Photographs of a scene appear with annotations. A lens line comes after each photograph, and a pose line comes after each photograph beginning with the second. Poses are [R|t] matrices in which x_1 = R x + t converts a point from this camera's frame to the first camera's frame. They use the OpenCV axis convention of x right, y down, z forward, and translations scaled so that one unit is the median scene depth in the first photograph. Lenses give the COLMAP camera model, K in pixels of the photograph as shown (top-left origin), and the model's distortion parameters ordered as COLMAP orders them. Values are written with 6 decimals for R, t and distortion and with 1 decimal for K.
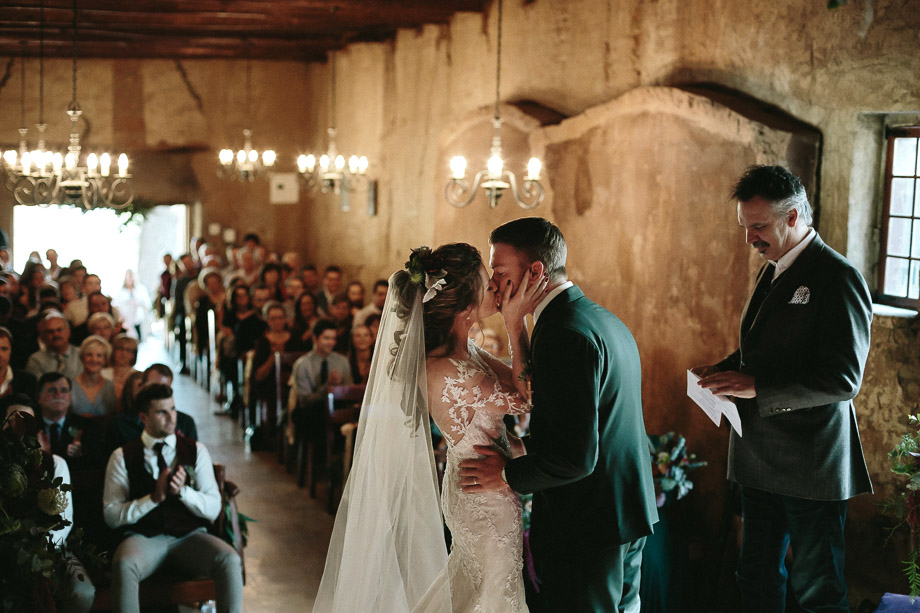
lens RADIAL K [[1292.8, 0, 460.0], [0, 1292.8, 306.5], [0, 0, 1]] dist [-0.103659, 0.042841]
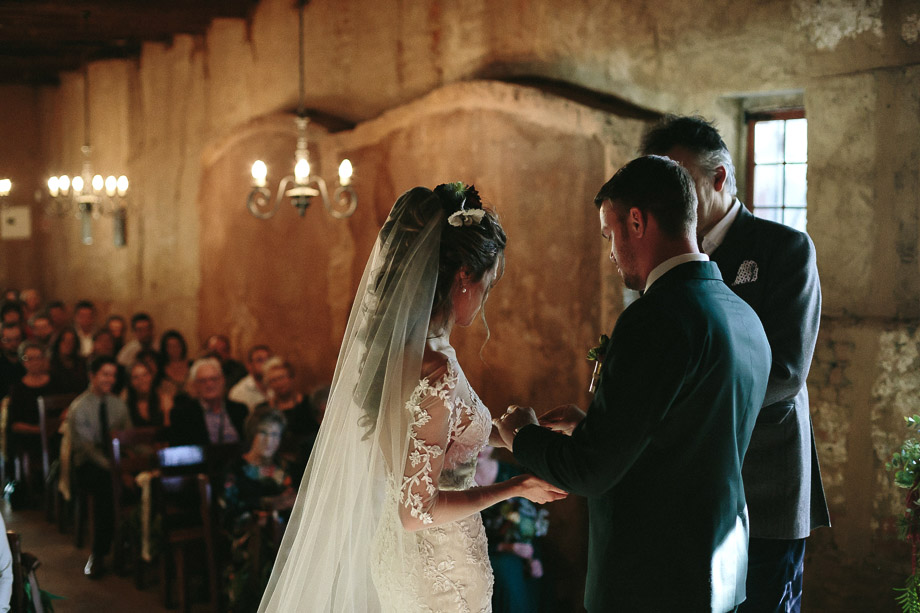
lens RADIAL K [[1292.8, 0, 460.0], [0, 1292.8, 306.5], [0, 0, 1]] dist [-0.103659, 0.042841]
pose [[0.977242, -0.044833, 0.207335, -0.052354], [0.049726, 0.998593, -0.018447, 0.005469], [-0.206216, 0.028337, 0.978096, 0.109776]]
